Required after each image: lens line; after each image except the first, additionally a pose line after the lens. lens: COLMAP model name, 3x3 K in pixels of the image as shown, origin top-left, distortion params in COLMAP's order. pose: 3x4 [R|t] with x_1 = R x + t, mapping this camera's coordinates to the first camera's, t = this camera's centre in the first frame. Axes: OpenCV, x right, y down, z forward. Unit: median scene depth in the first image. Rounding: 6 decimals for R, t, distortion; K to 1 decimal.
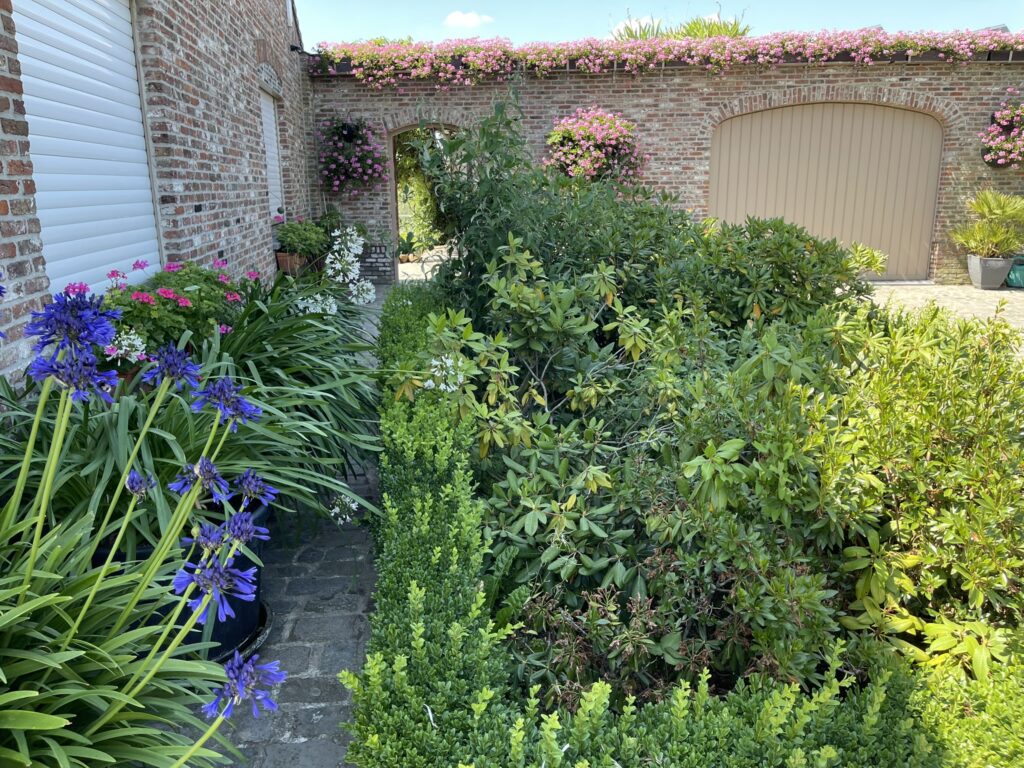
lens RADIAL K [[801.2, 0, 512.7], [0, 801.2, 386.5], [0, 0, 1]] dist [0.017769, -0.003446]
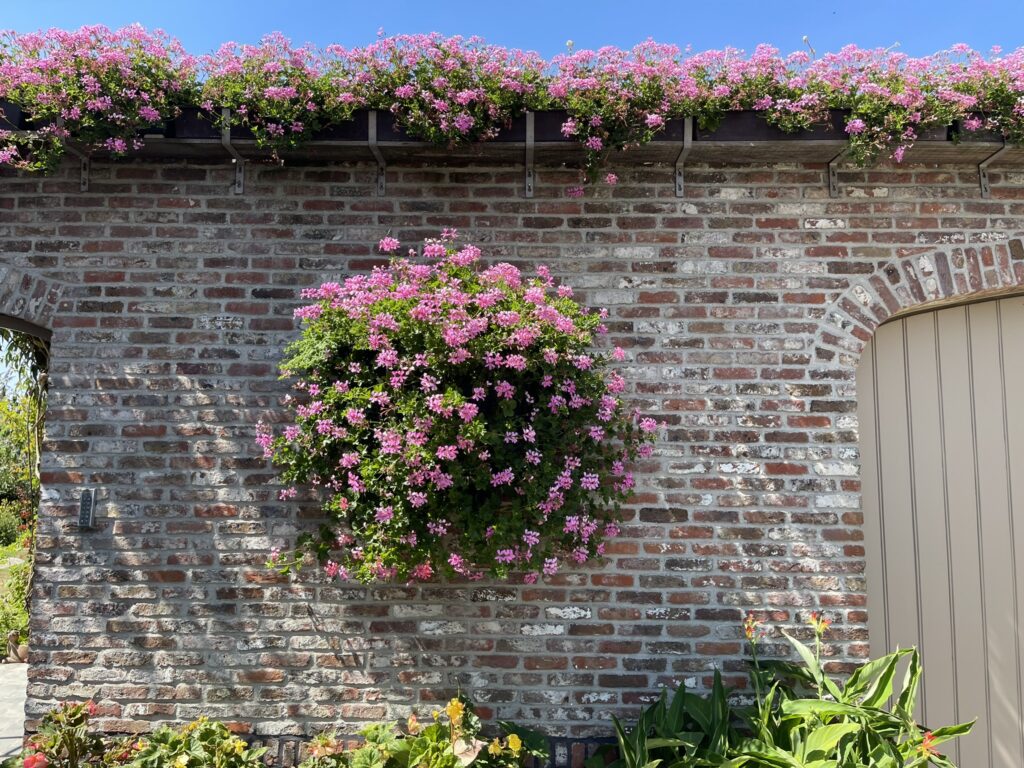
lens RADIAL K [[801.2, 0, 511.0], [0, 801.2, 384.0], [0, 0, 1]] dist [0.017769, -0.003446]
pose [[0.998634, 0.024750, 0.046009, 0.106343], [-0.007200, 0.937461, -0.348015, -0.201697], [-0.051745, 0.347208, 0.936359, 0.733242]]
